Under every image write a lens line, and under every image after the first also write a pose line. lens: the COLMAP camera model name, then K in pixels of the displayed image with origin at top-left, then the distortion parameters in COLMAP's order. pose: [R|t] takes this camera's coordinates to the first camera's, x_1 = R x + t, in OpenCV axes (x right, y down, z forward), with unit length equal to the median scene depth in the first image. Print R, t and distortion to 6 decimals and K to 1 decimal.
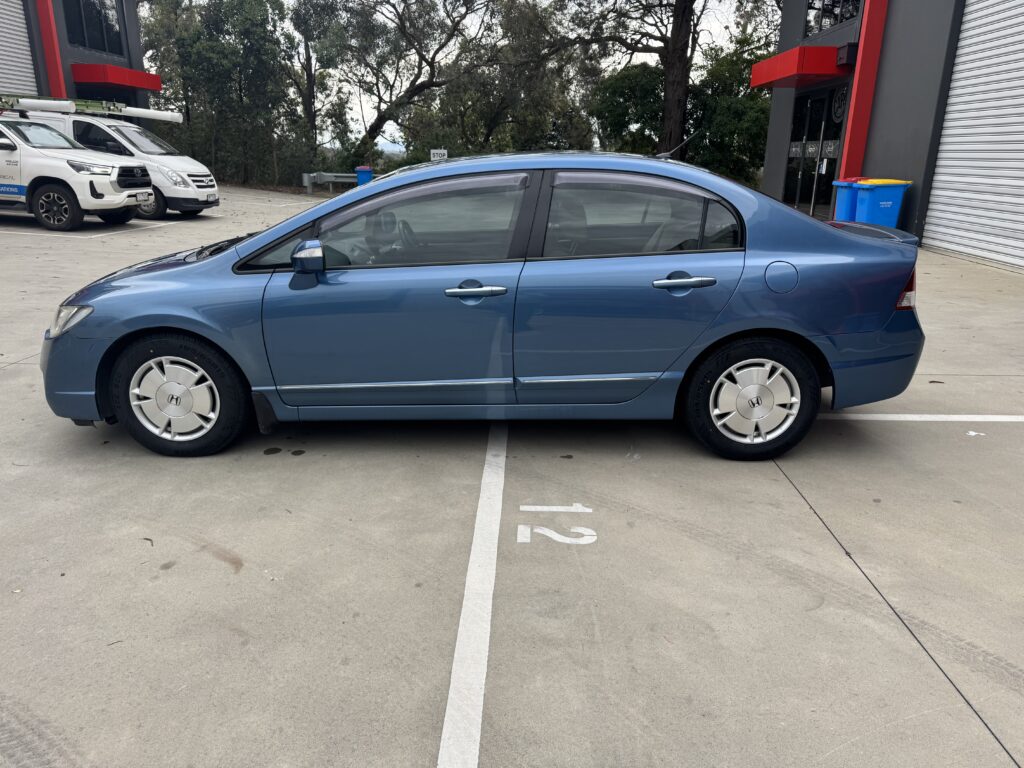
lens RADIAL K [[723.8, 0, 506.8], [0, 723.8, 380.4], [0, 0, 1]] dist [0.053136, -0.061827]
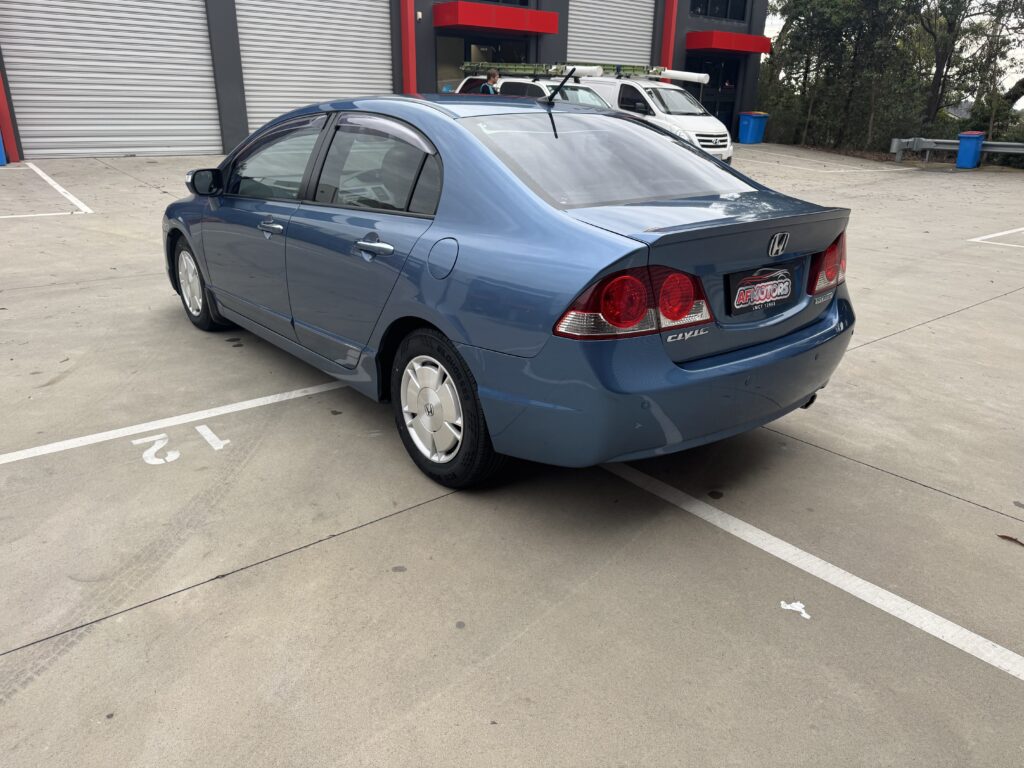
lens RADIAL K [[728.9, 0, 513.6], [0, 728.9, 373.8], [0, 0, 1]] dist [0.038967, -0.051821]
pose [[0.651111, 0.259078, -0.713395, 1.050797], [-0.234692, 0.962597, 0.135377, -0.151962], [0.721785, 0.079282, 0.687561, 0.557929]]
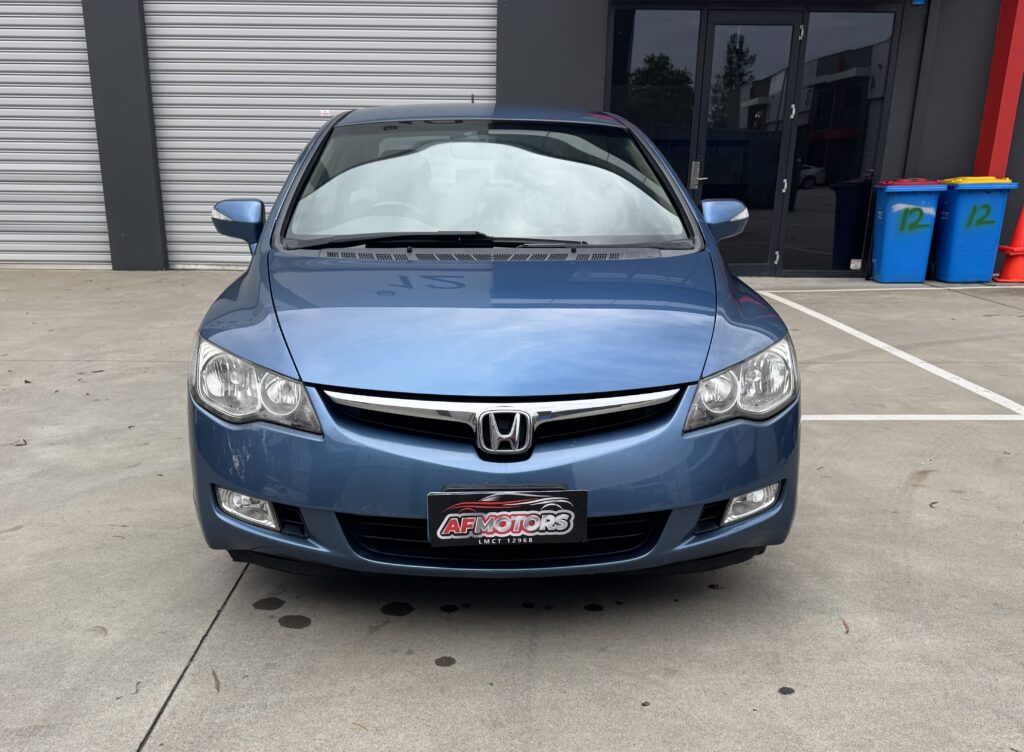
lens RADIAL K [[935.9, 0, 488.3], [0, 935.9, 483.5], [0, 0, 1]] dist [0.002794, 0.009558]
pose [[-0.038269, -0.323768, 0.945362, -1.438190], [0.288534, 0.902179, 0.320658, -0.327896], [-0.956705, 0.285040, 0.058892, 1.309724]]
